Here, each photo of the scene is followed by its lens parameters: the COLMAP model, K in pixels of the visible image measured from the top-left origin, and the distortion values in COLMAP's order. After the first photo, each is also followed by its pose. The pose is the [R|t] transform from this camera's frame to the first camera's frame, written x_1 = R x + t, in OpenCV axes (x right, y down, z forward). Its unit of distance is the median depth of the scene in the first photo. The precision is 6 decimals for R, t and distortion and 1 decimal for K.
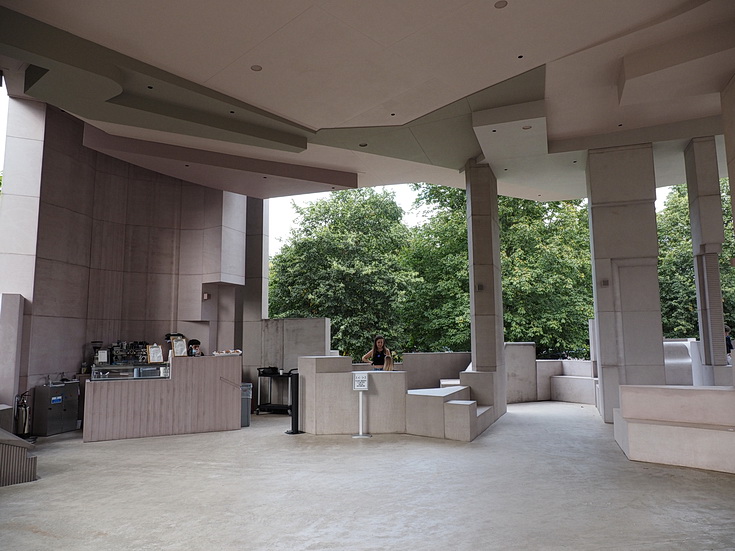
lens RADIAL K [[534.4, 0, 365.7], [0, 534.4, 278.1], [0, 0, 1]] dist [-0.054212, 0.028300]
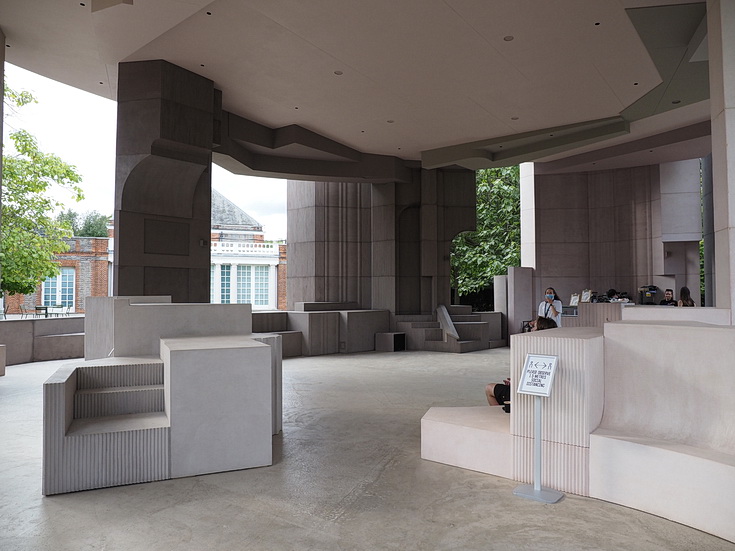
lens RADIAL K [[534.4, 0, 370.3], [0, 534.4, 275.4], [0, 0, 1]] dist [-0.054212, 0.028300]
pose [[0.034737, -0.026676, -0.999040, 0.833123], [0.116878, 0.992892, -0.022448, 0.030218], [0.992539, -0.115987, 0.037608, 0.289798]]
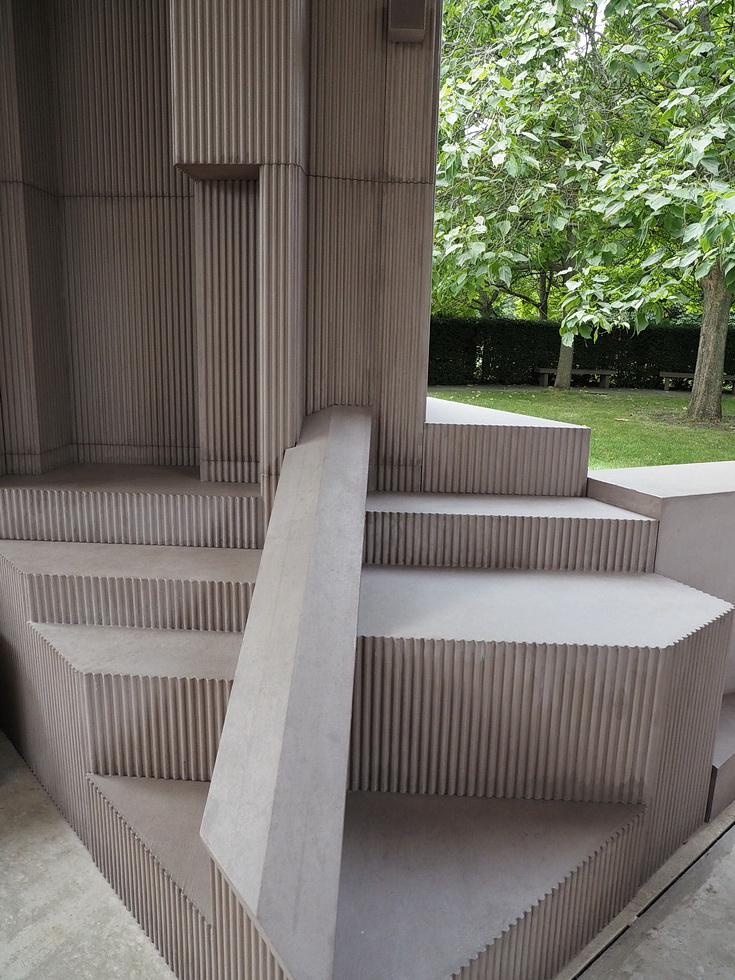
lens RADIAL K [[712.5, 0, 365.7], [0, 712.5, 489.2], [0, 0, 1]] dist [-0.054212, 0.028300]
pose [[-0.122086, 0.219010, -0.968055, -0.257376], [0.092139, 0.973640, 0.208654, 0.071436], [0.988234, -0.063721, -0.139047, 0.544547]]
